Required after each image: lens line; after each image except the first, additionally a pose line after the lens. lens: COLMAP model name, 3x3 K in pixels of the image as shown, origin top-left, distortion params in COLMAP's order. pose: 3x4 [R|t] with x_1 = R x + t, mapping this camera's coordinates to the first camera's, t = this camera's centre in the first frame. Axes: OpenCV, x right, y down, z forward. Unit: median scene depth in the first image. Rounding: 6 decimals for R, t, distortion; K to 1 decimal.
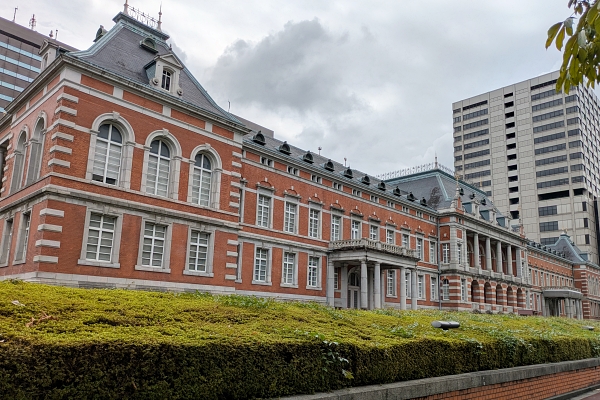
lens RADIAL K [[469.1, 0, 303.9], [0, 469.1, 200.3], [0, 0, 1]] dist [0.011138, -0.003887]
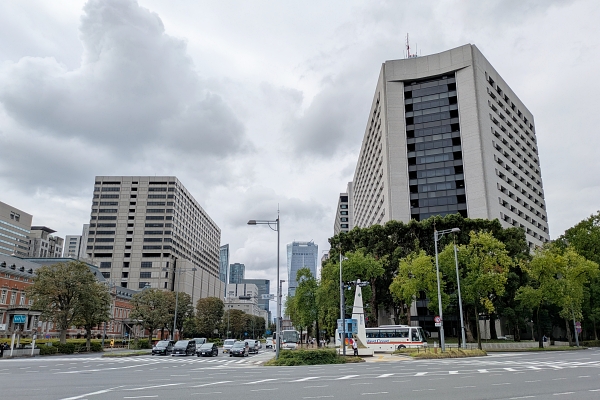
lens RADIAL K [[469.1, 0, 304.4], [0, 469.1, 206.4], [0, 0, 1]] dist [0.011138, -0.003887]
pose [[0.735294, 0.148253, 0.661335, -0.139764], [-0.133638, 0.988340, -0.072976, -0.119712], [-0.664443, -0.034721, 0.746532, -0.465291]]
